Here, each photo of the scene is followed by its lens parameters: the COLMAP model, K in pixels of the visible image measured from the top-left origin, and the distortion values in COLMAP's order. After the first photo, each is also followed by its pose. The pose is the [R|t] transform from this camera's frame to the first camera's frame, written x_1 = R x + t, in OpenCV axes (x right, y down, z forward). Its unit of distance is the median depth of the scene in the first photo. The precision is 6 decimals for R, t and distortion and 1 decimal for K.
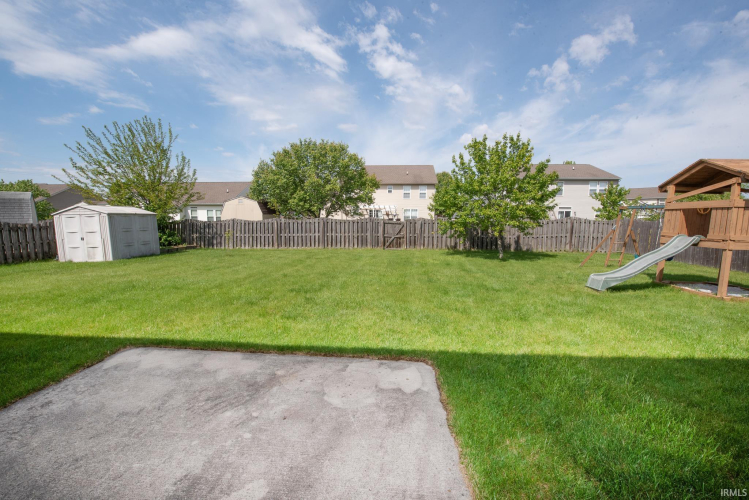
lens RADIAL K [[297.7, 0, 376.3], [0, 297.7, 255.2], [0, 0, 1]] dist [-0.016437, -0.002155]
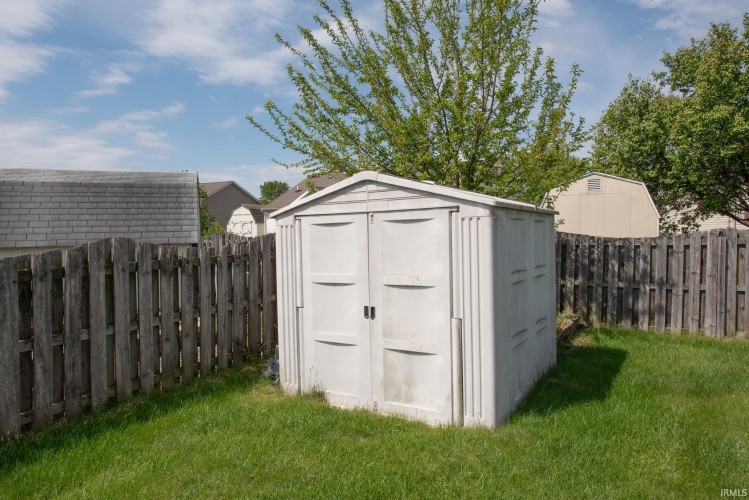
lens RADIAL K [[499.4, 0, 373.9], [0, 499.4, 246.1], [0, 0, 1]] dist [0.002016, 0.001227]
pose [[0.874914, -0.009101, -0.484193, -0.539721], [-0.038450, 0.995362, -0.088187, -0.050012], [0.482750, 0.095773, 0.870506, 0.426890]]
